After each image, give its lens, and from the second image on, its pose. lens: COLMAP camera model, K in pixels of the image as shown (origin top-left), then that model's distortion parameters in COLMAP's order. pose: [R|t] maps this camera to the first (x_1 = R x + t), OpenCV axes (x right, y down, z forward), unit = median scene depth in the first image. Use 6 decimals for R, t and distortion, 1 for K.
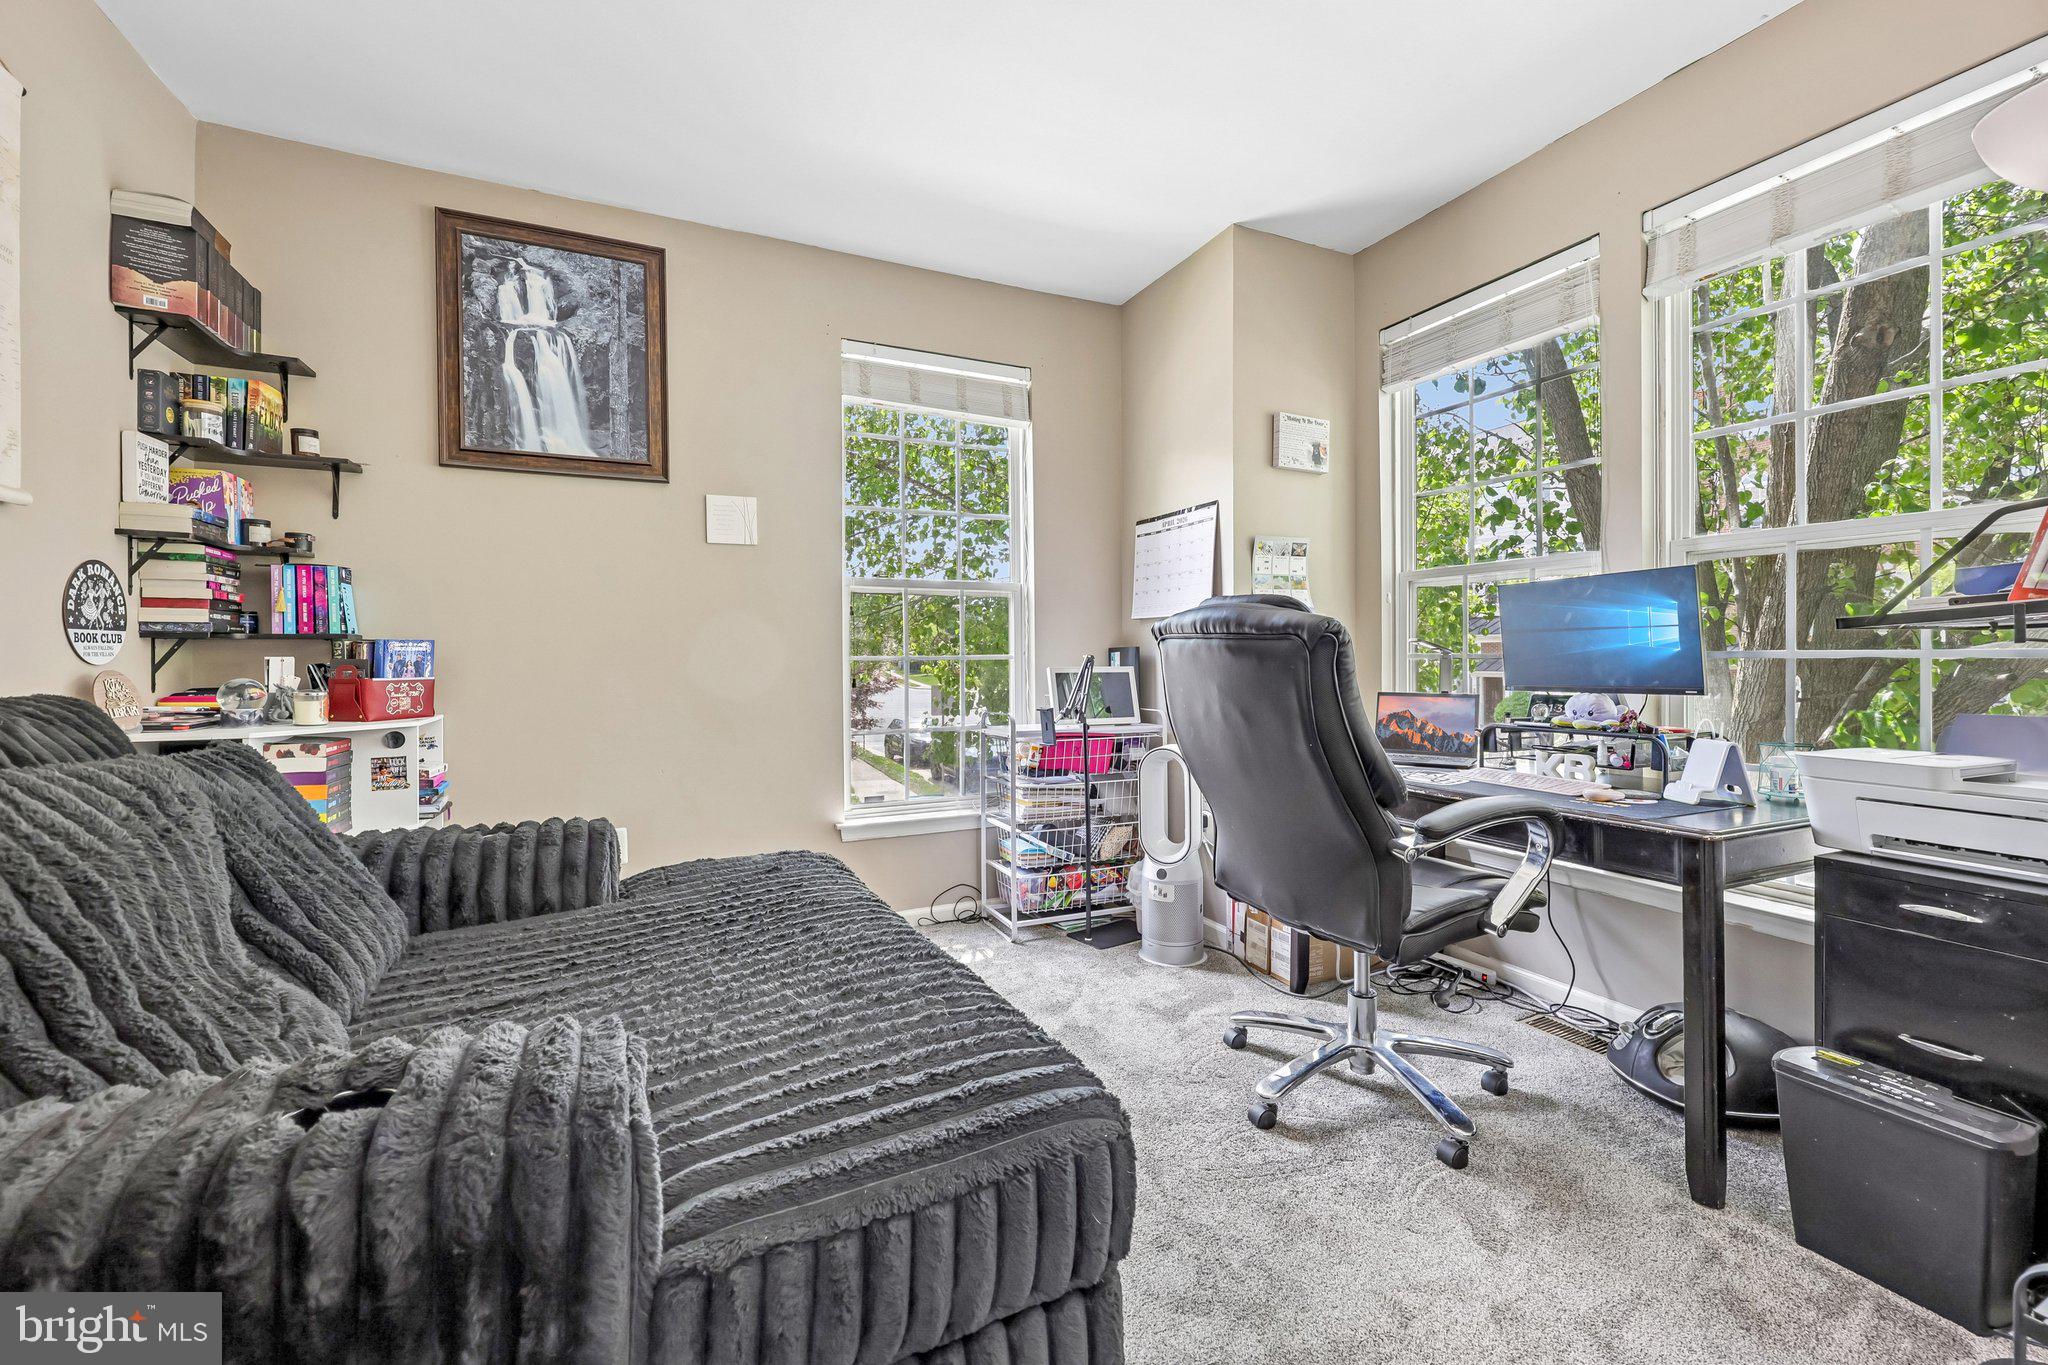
lens RADIAL K [[816.0, 0, 1053.5], [0, 816.0, 660.2], [0, 0, 1]] dist [-0.000797, 0.000462]
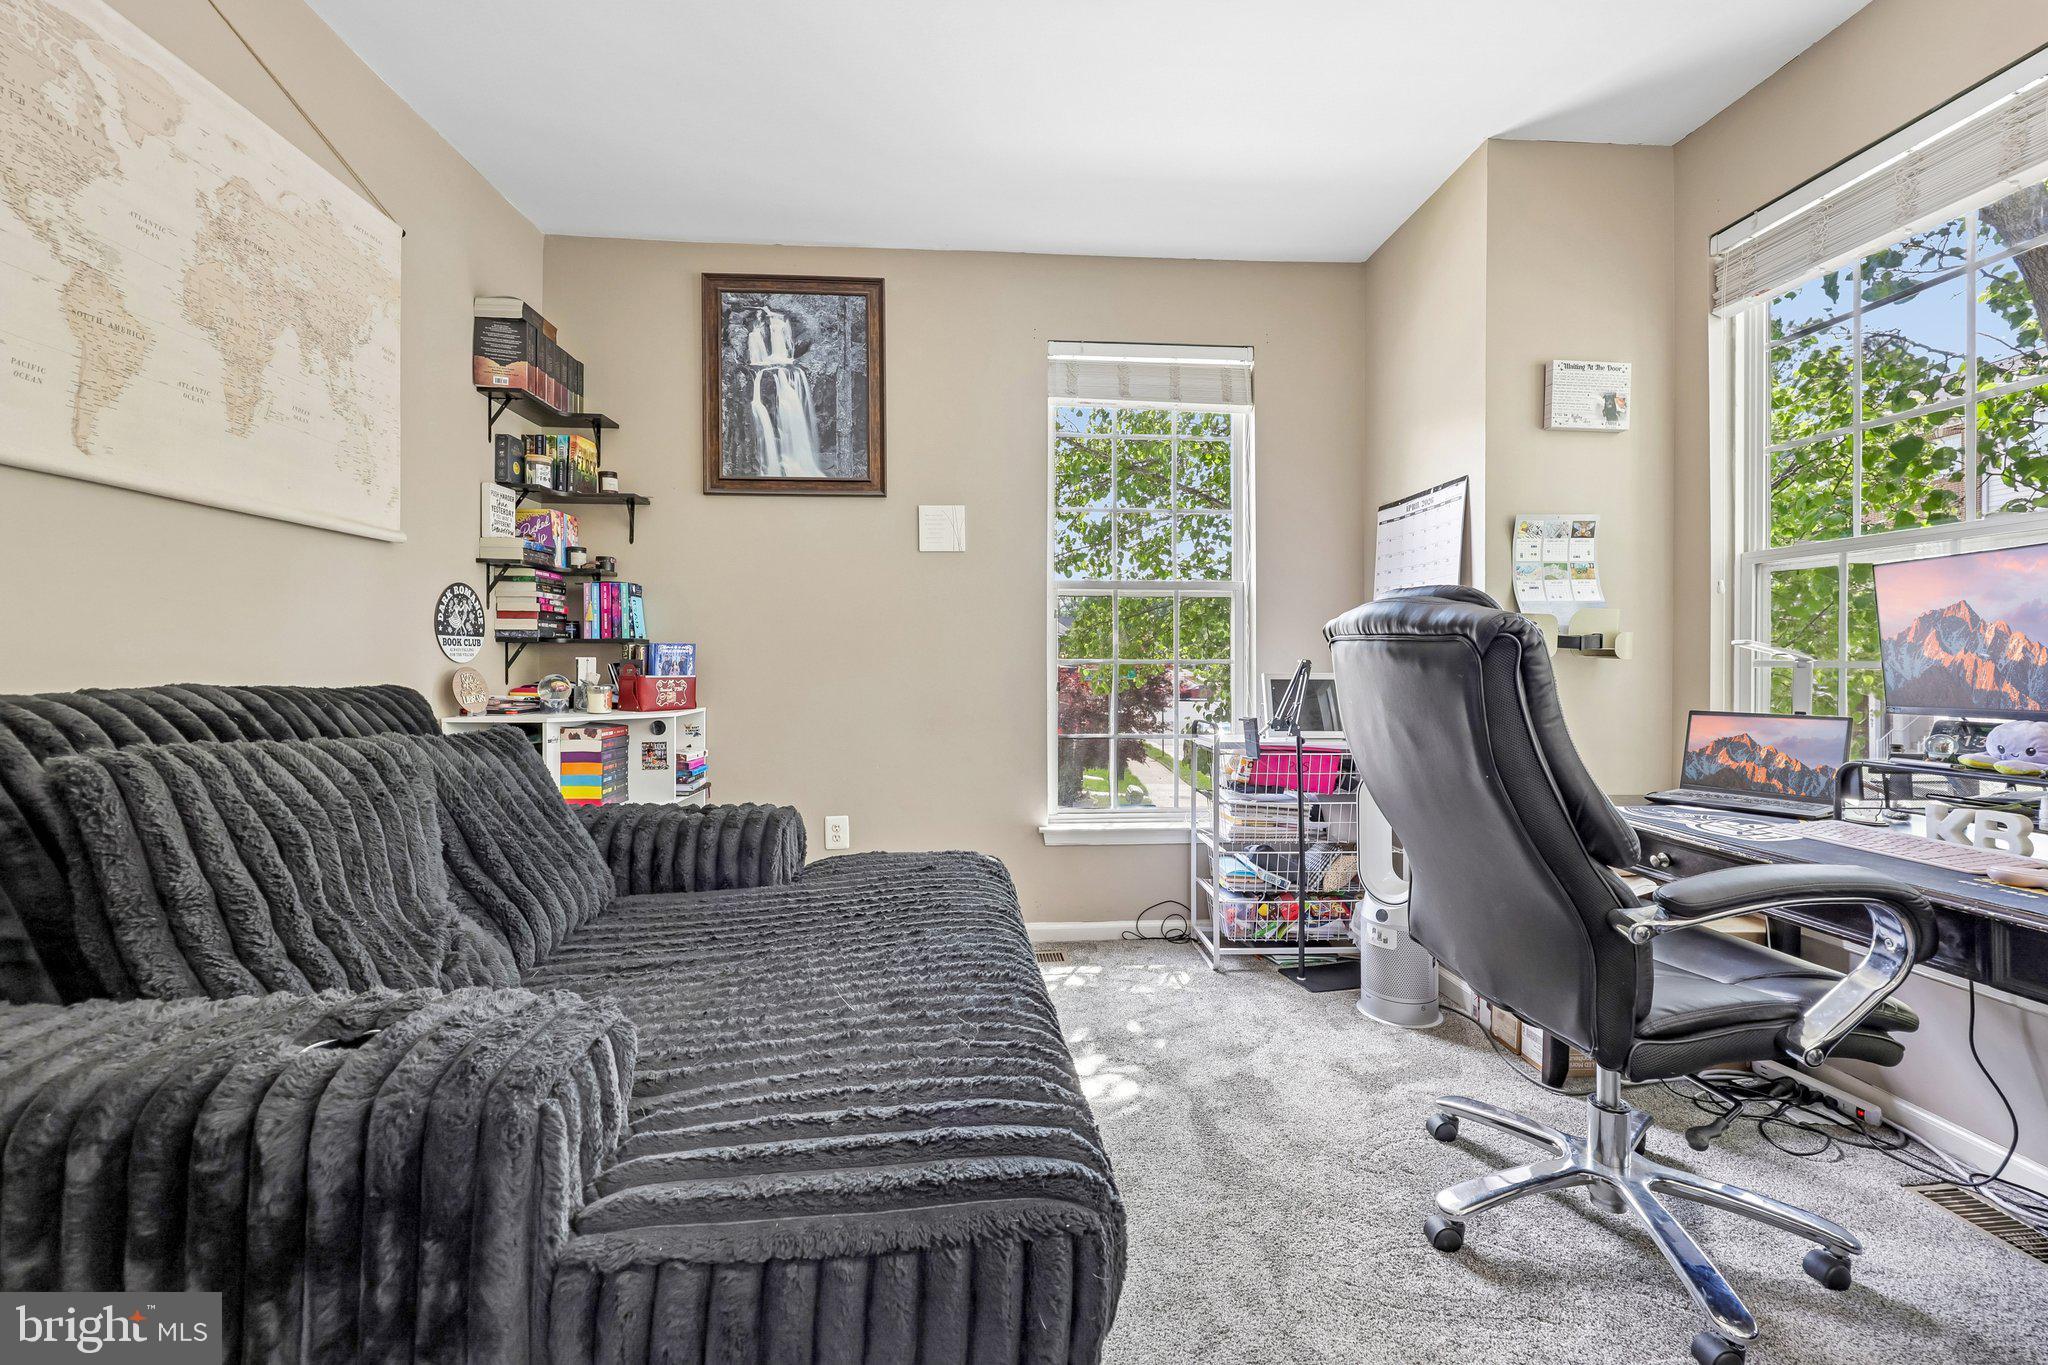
lens RADIAL K [[816.0, 0, 1128.6], [0, 816.0, 664.6], [0, 0, 1]] dist [-0.000797, 0.000462]
pose [[0.932977, 0.007839, -0.359851, 0.249148], [-0.007754, 0.999969, 0.001680, -0.001430], [0.359853, 0.001223, 0.933008, 0.135528]]
